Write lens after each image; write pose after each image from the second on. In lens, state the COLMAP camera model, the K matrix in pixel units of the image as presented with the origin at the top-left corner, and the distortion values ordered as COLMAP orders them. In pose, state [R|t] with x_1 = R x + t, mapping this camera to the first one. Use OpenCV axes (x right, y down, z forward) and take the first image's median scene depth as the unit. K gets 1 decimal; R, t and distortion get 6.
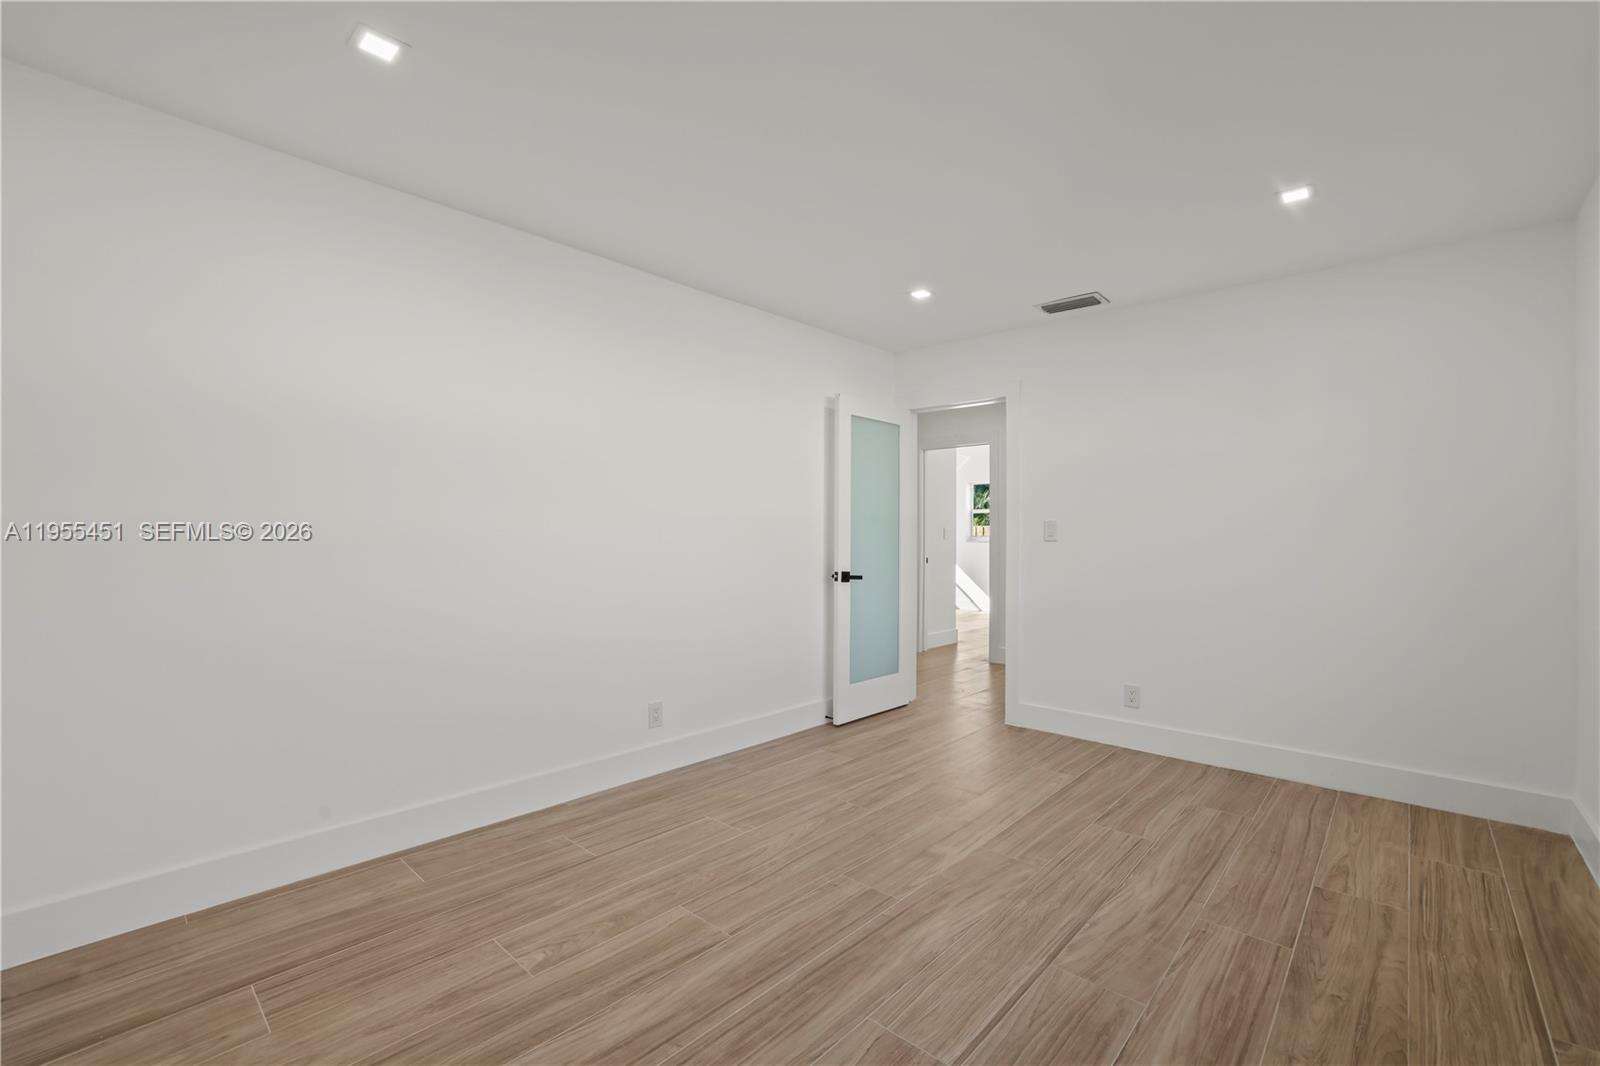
lens RADIAL K [[699.2, 0, 808.3], [0, 699.2, 536.4], [0, 0, 1]] dist [-0.033226, 0.017604]
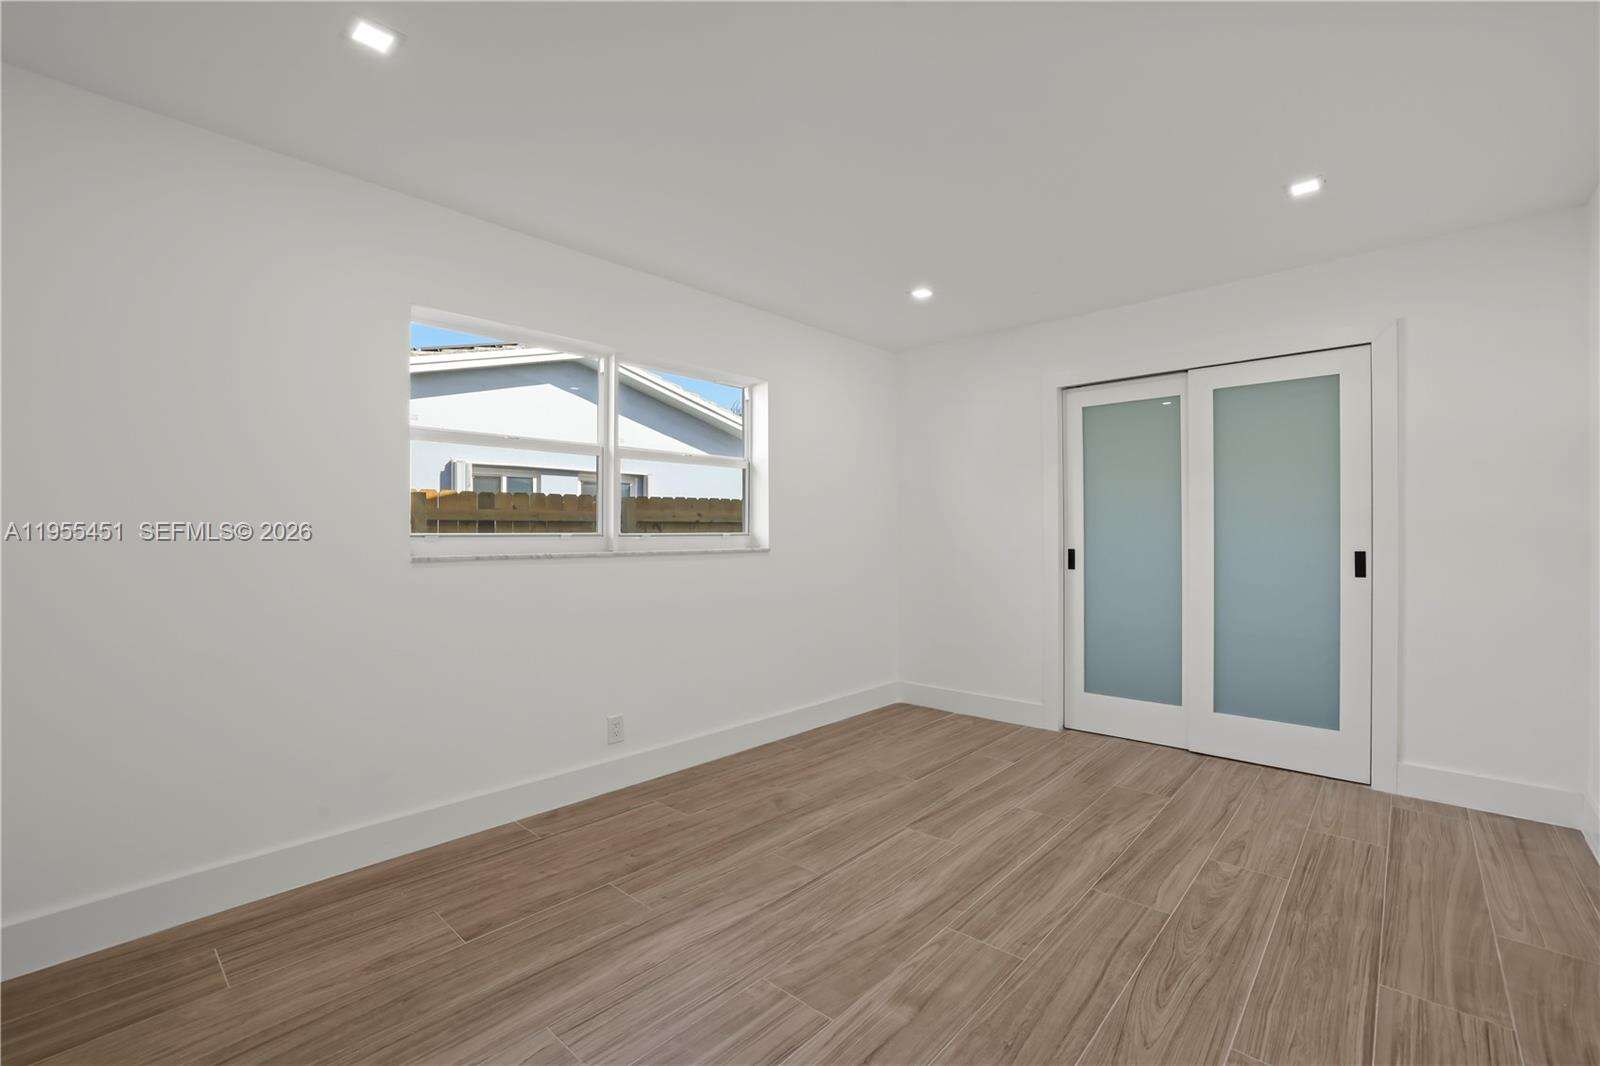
lens RADIAL K [[699.2, 0, 808.3], [0, 699.2, 536.4], [0, 0, 1]] dist [-0.033226, 0.017604]
pose [[-0.999998, -0.001556, -0.001554, 0.339840], [-0.001563, 0.999987, 0.004831, -0.002863], [0.001546, 0.004833, -0.999987, 2.040863]]
